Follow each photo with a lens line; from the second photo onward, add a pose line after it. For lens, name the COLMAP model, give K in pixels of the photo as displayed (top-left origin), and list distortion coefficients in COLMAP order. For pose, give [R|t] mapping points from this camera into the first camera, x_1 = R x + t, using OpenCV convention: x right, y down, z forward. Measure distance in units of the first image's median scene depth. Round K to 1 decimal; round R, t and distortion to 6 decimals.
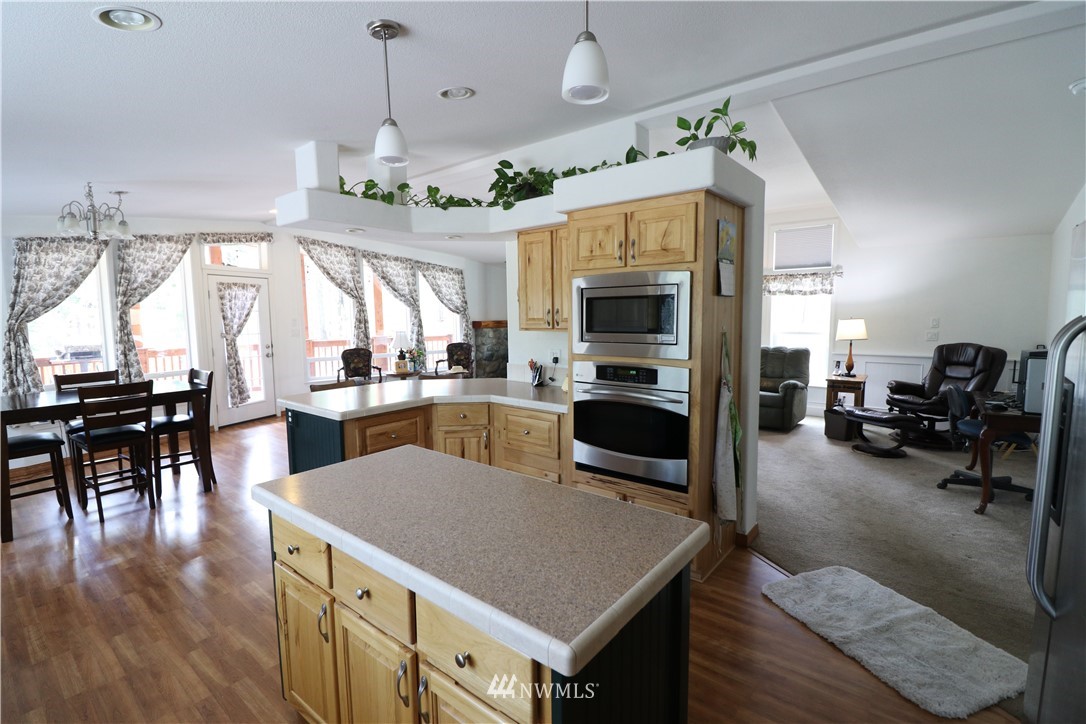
lens RADIAL K [[501.5, 0, 535.6], [0, 501.5, 357.5], [0, 0, 1]] dist [-0.010299, -0.008875]
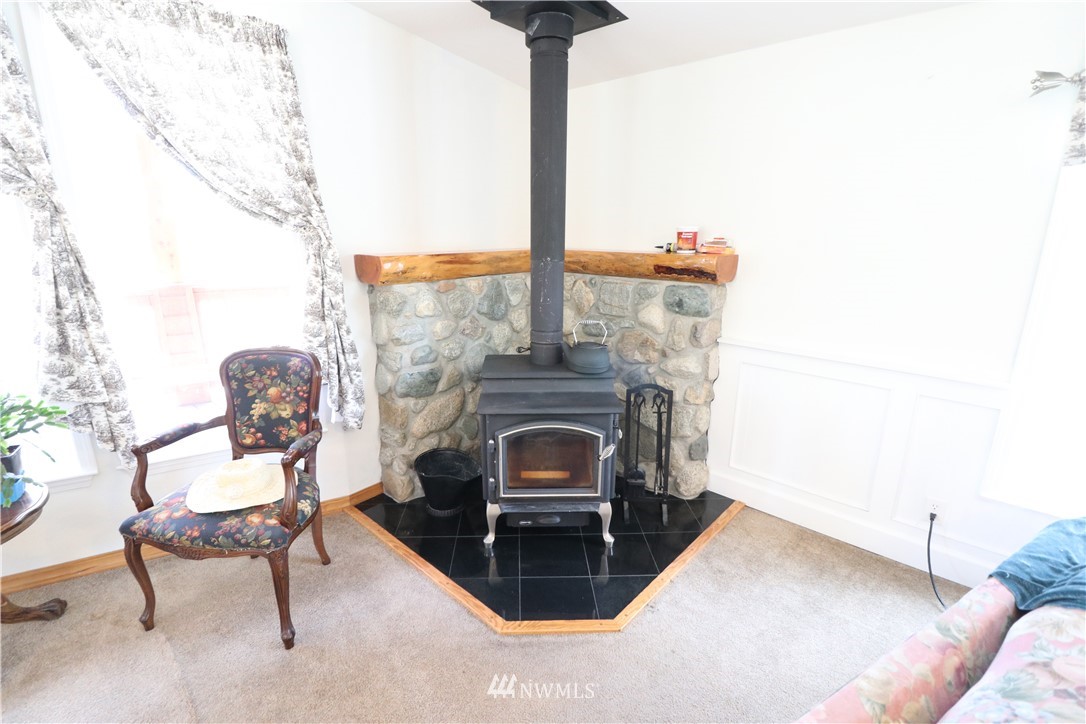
lens RADIAL K [[501.5, 0, 534.1], [0, 501.5, 360.9], [0, 0, 1]] dist [-0.010299, -0.008875]
pose [[0.998080, 0.029057, -0.054703, -0.037295], [-0.019754, 0.986344, 0.163511, -0.167009], [0.058707, -0.162116, 0.985024, 1.970583]]
